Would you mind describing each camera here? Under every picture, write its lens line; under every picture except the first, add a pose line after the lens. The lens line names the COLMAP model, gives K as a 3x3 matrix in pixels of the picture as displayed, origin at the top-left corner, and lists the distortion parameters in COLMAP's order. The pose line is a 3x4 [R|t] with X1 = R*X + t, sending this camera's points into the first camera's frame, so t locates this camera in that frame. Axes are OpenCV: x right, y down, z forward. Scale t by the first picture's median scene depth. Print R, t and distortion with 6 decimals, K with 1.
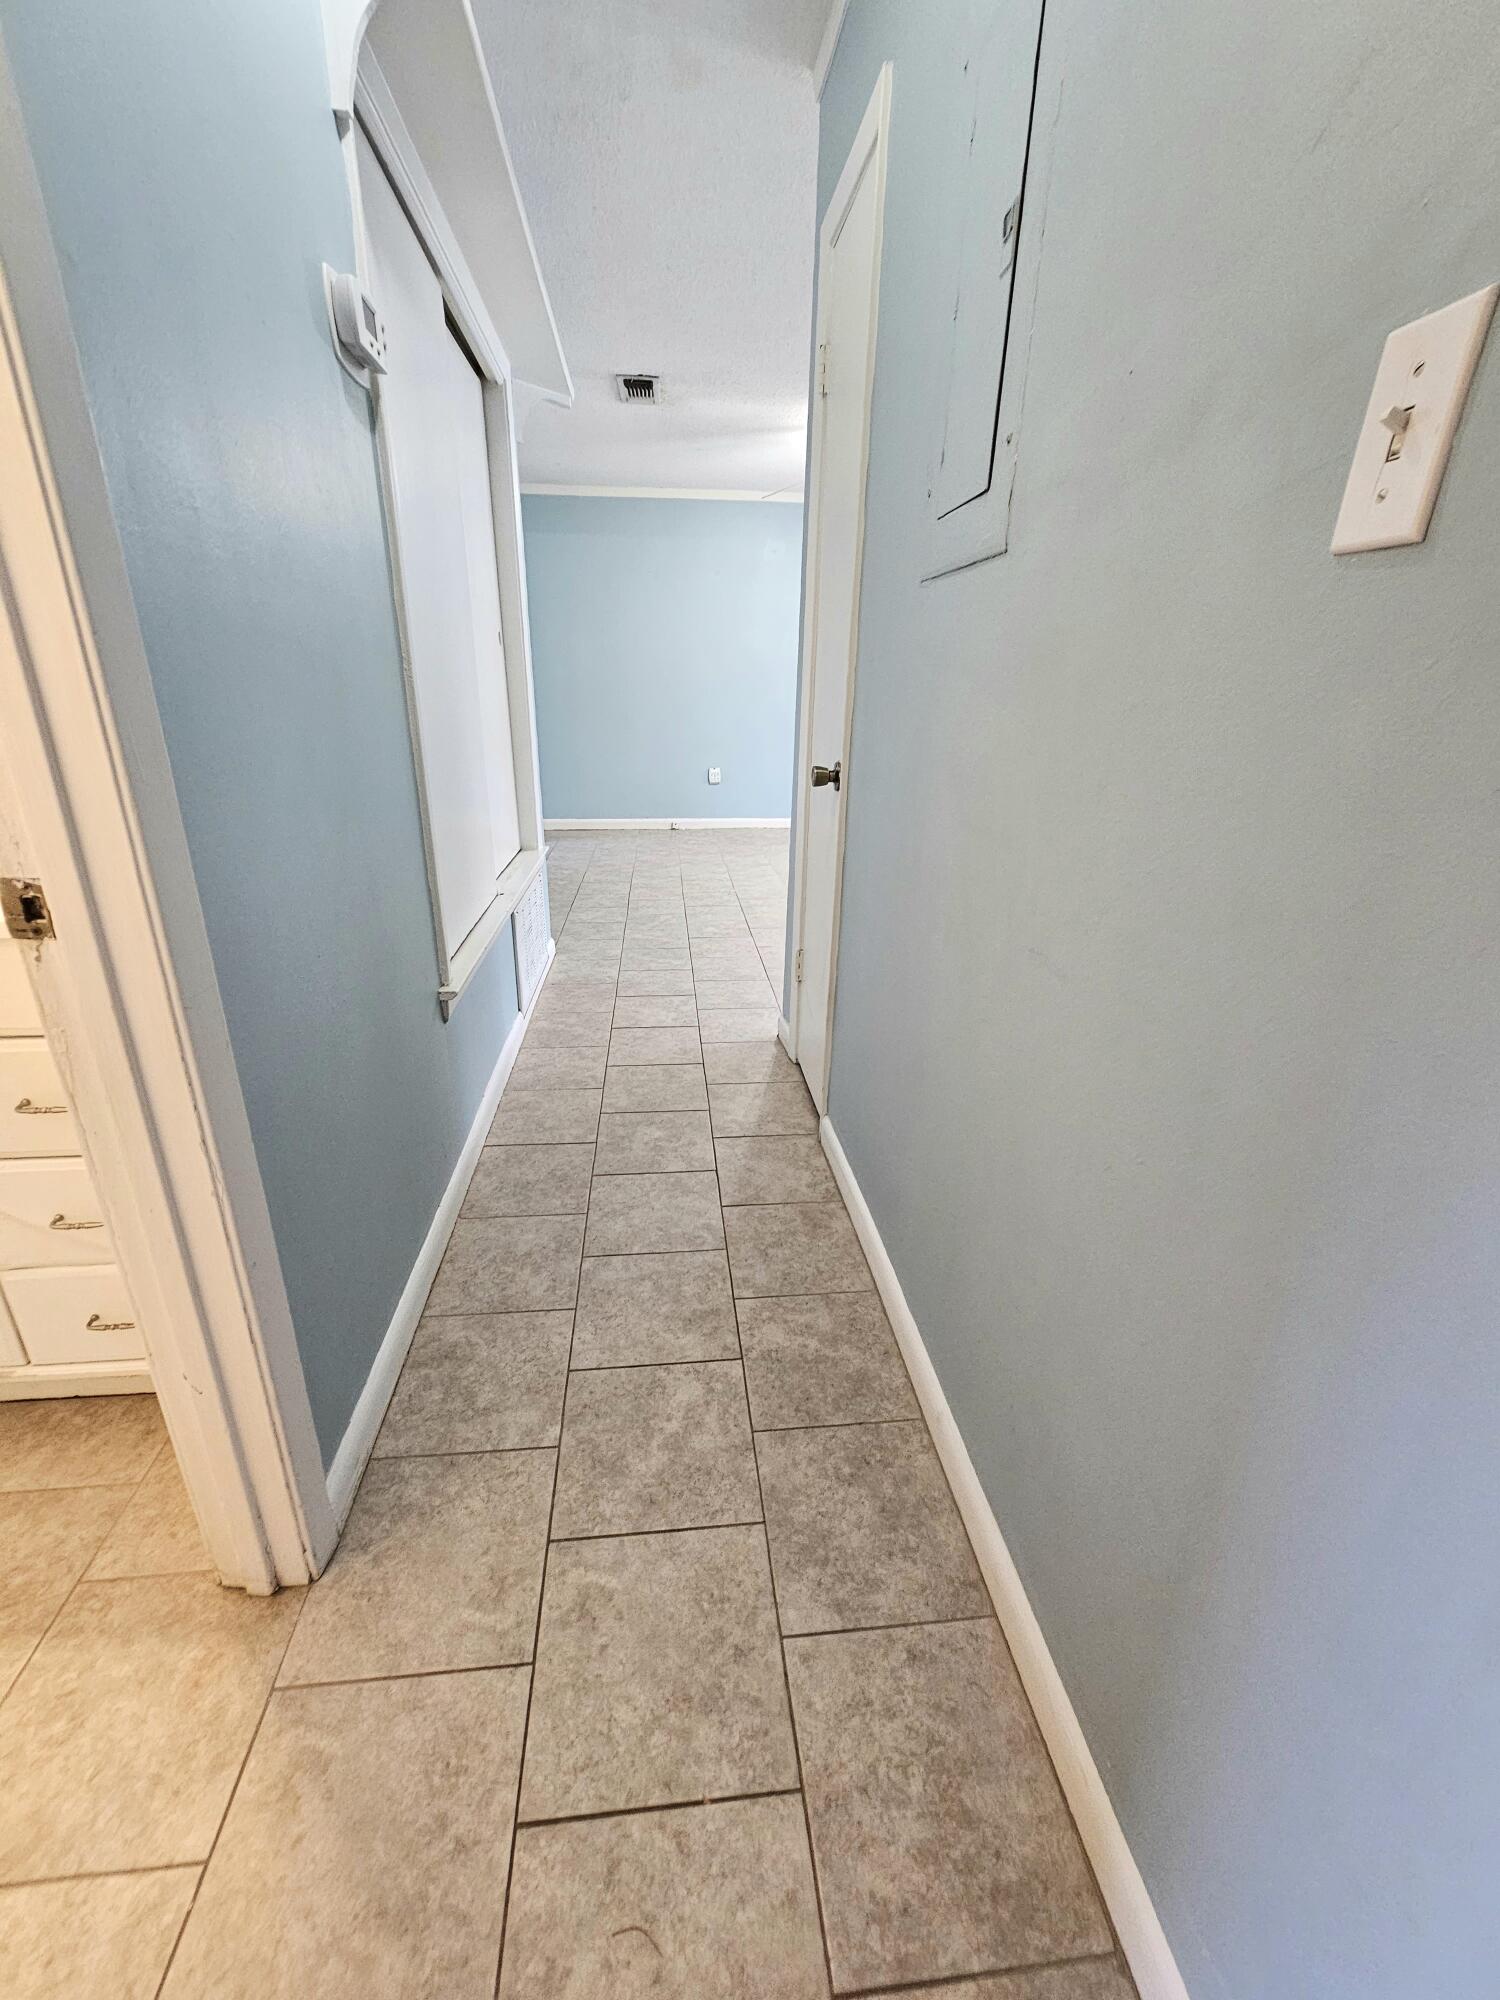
lens RADIAL K [[814.1, 0, 747.8], [0, 814.1, 996.3], [0, 0, 1]] dist [0.002470, -0.002071]
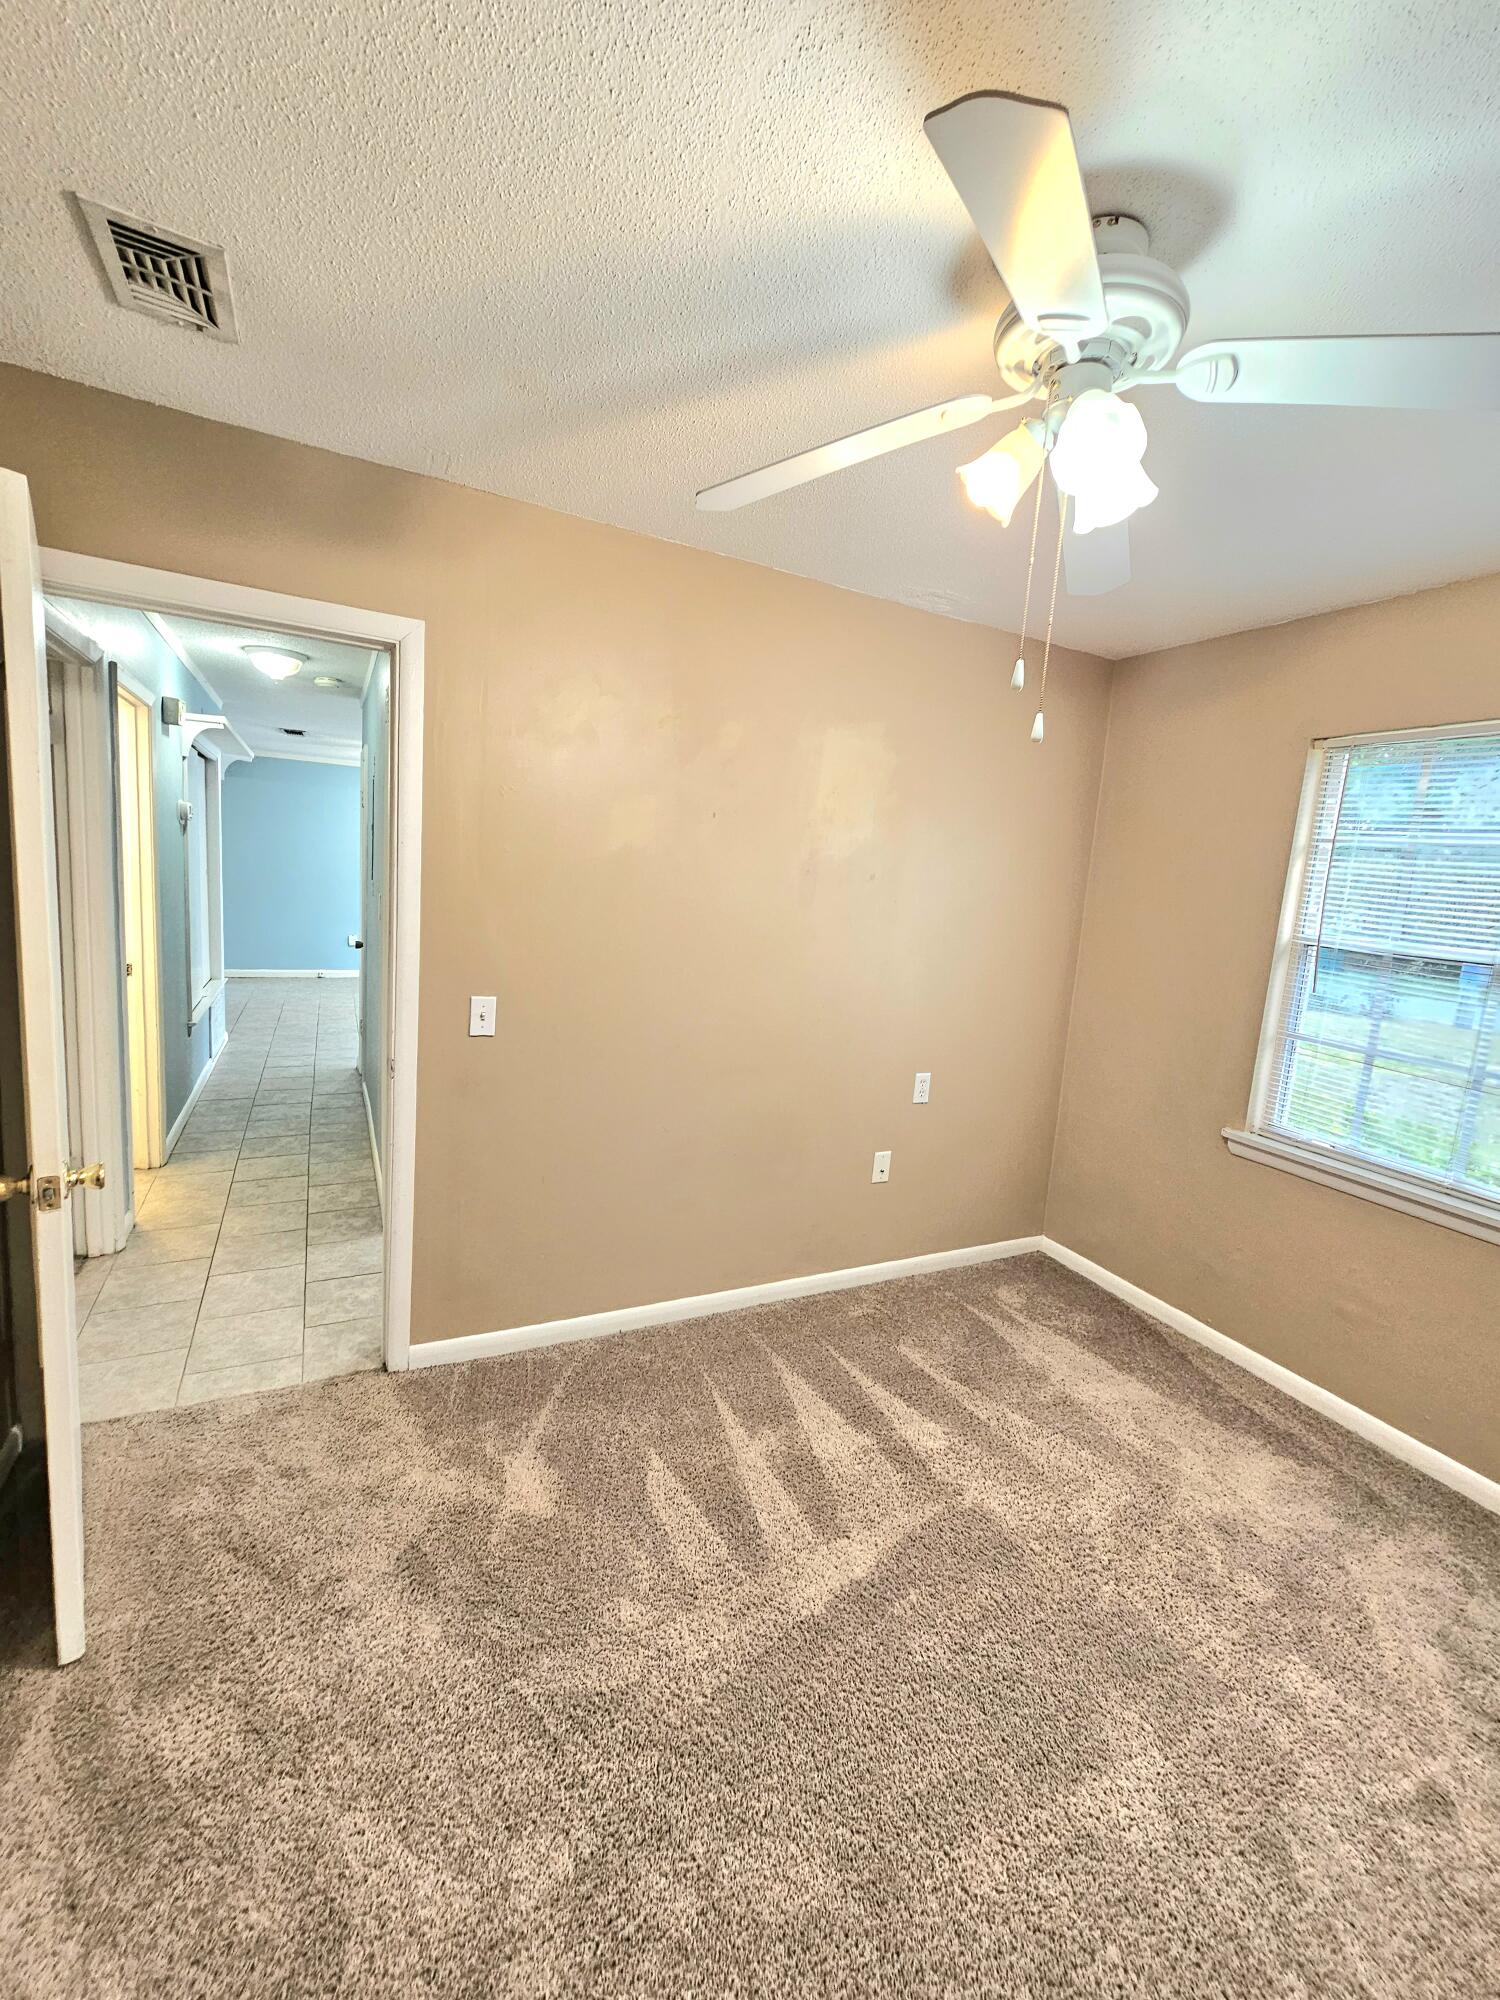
lens RADIAL K [[814.1, 0, 745.6], [0, 814.1, 994.9], [0, 0, 1]] dist [0.002470, -0.002071]
pose [[0.935117, -0.017867, 0.353889, 0.343804], [0.085900, 0.980367, -0.177486, 0.479065], [-0.343770, 0.196370, 0.918292, -1.874086]]
